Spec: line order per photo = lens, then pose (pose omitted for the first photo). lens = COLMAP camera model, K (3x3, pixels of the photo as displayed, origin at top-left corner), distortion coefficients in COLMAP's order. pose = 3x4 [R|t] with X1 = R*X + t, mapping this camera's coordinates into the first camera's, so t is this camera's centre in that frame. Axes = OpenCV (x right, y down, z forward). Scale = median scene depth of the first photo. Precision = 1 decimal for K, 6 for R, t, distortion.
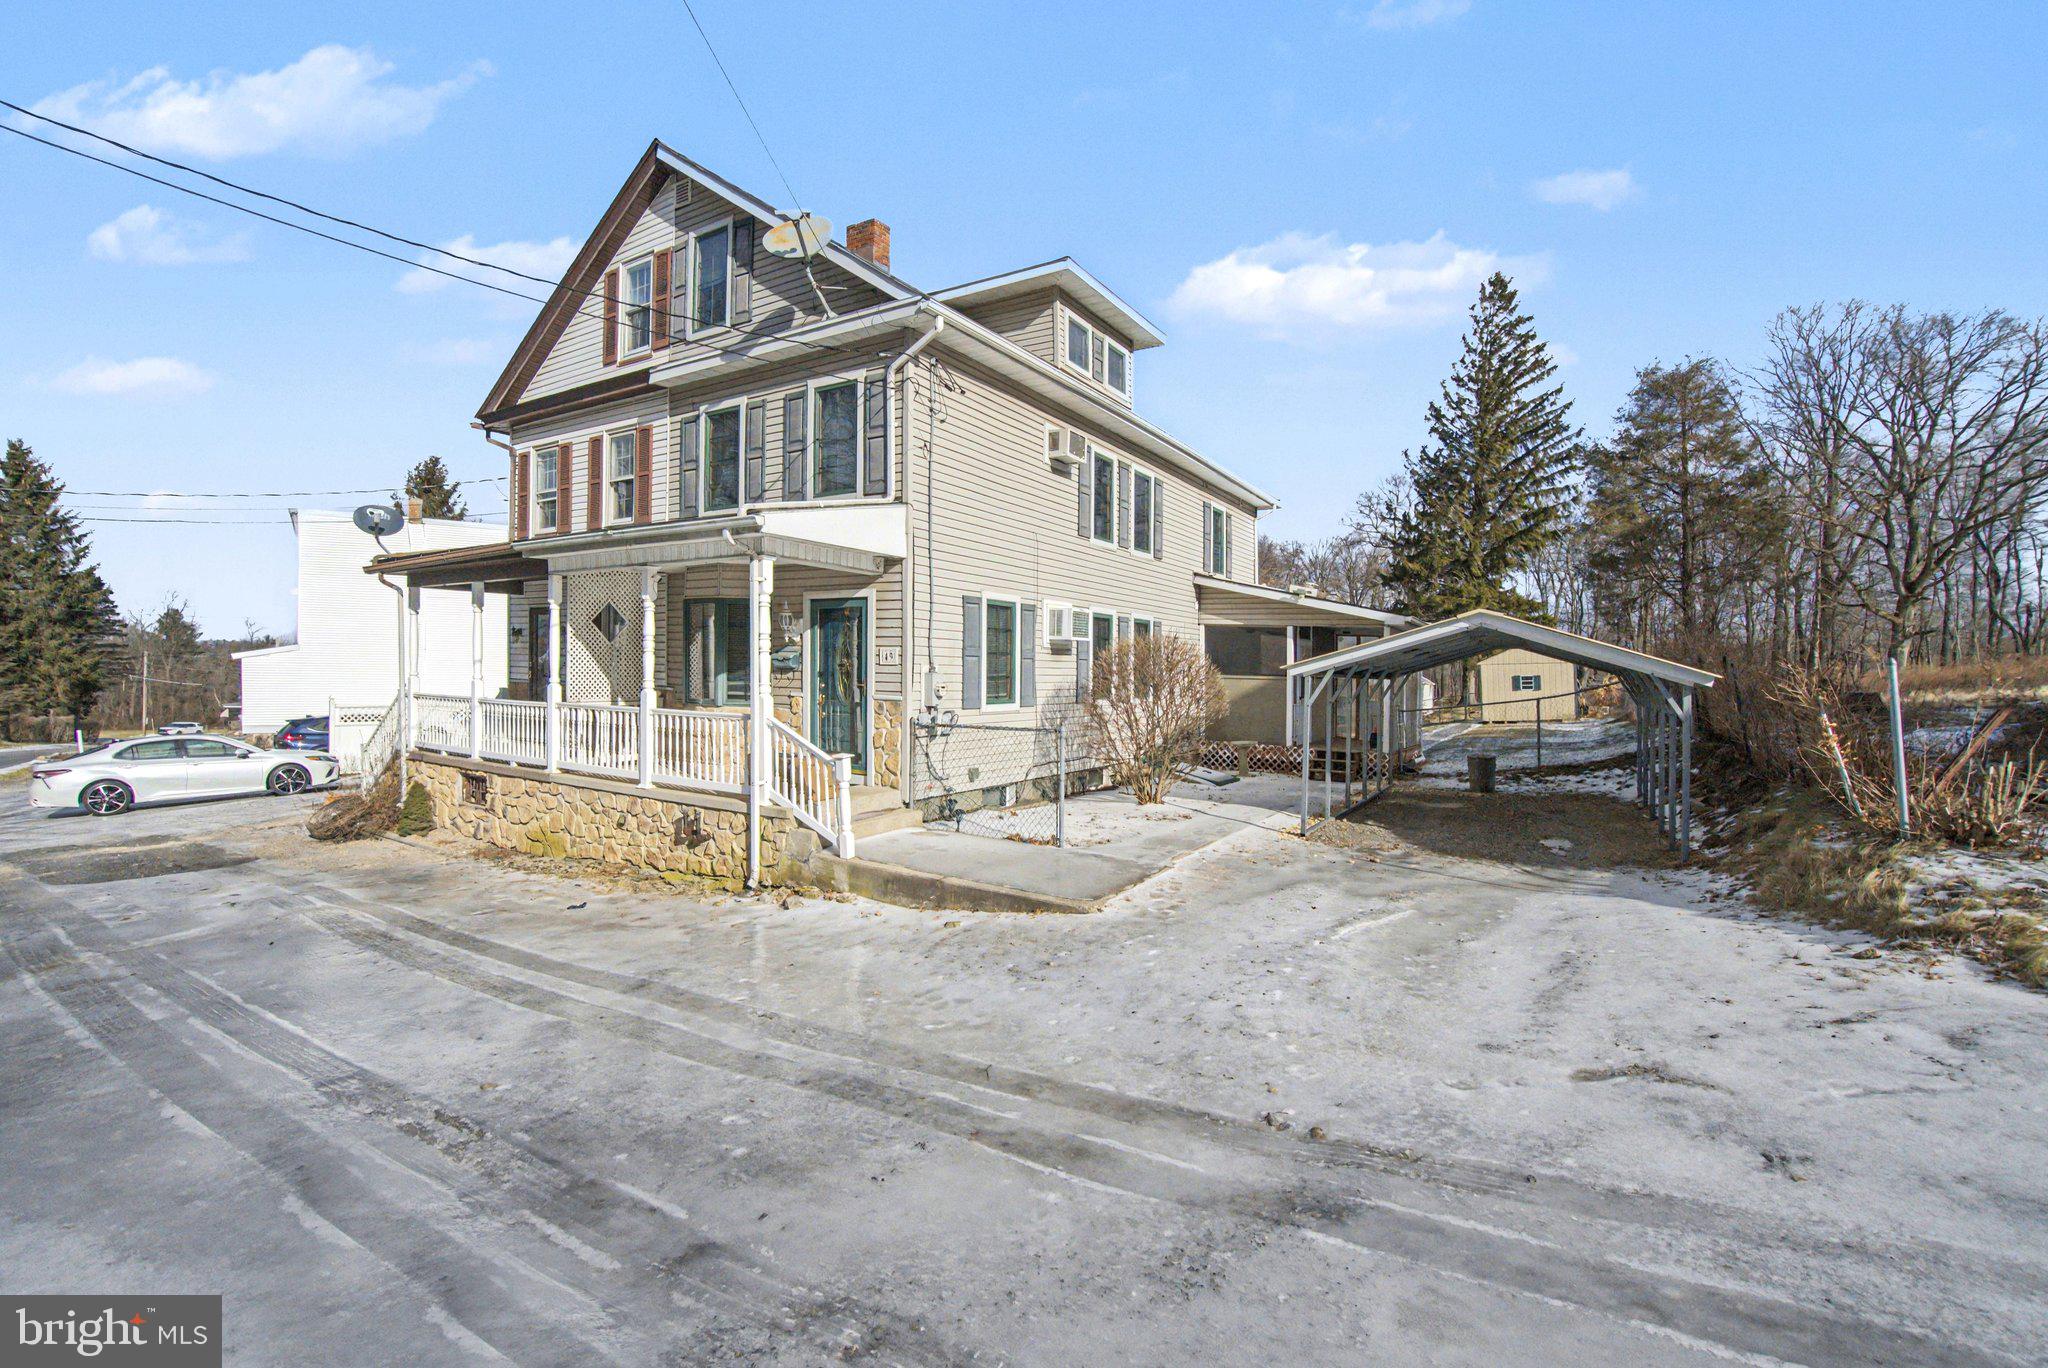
lens RADIAL K [[891.4, 0, 997.9], [0, 891.4, 651.1], [0, 0, 1]] dist [-0.000131, 0.000880]
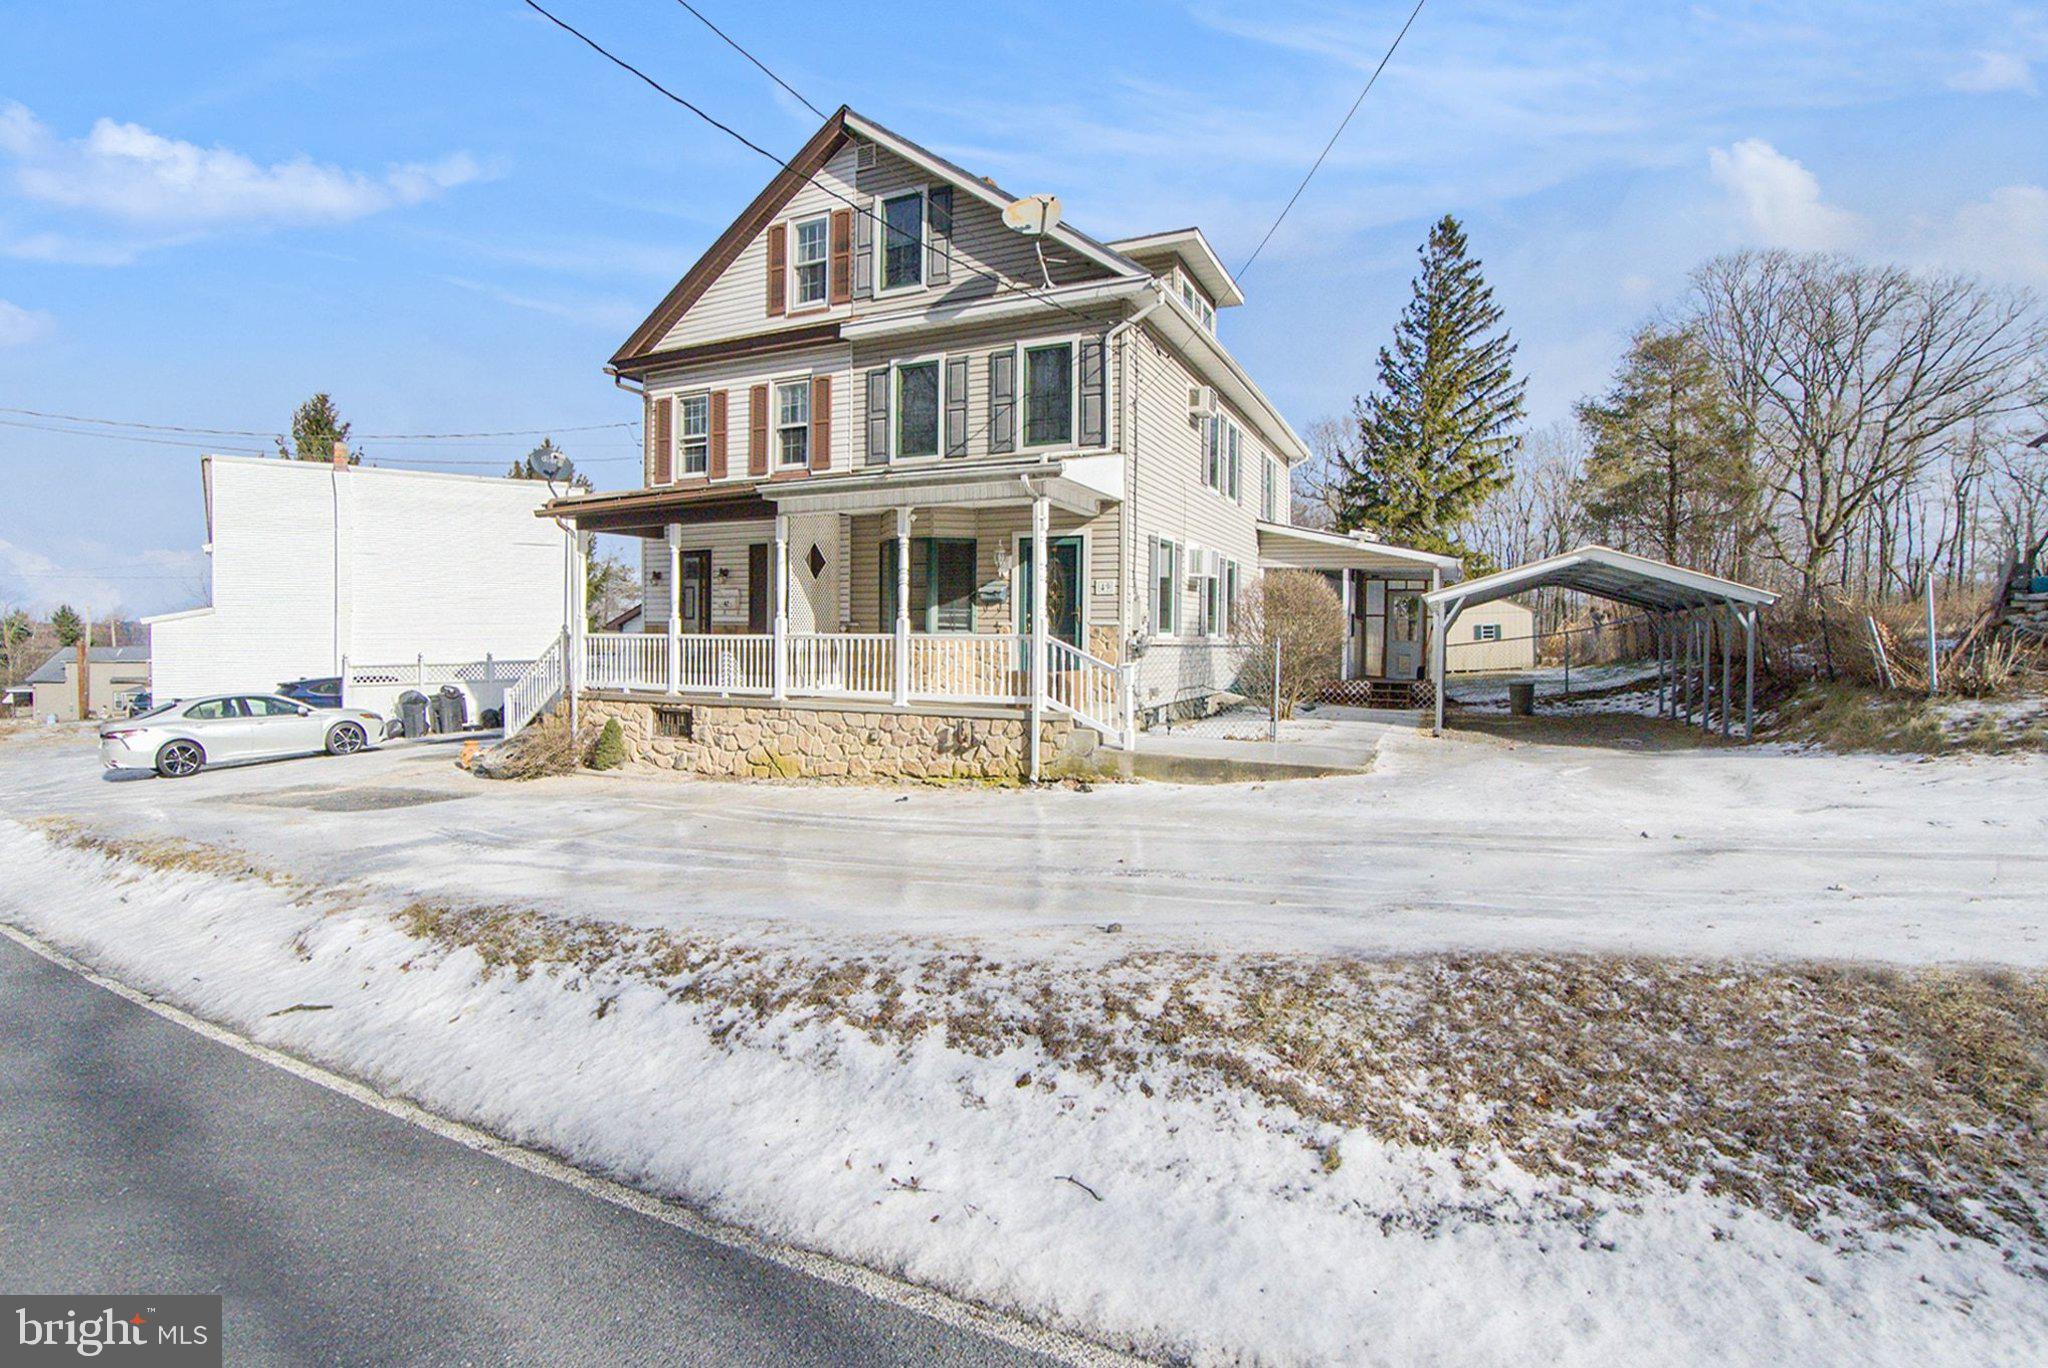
lens RADIAL K [[1016.6, 0, 971.3], [0, 1016.6, 649.9], [0, 0, 1]] dist [-0.001857, 0.001381]
pose [[0.993095, -0.014679, 0.116389, -0.366902], [0.010990, 0.999419, 0.032278, 0.034513], [-0.116795, -0.030776, 0.992679, -0.227212]]
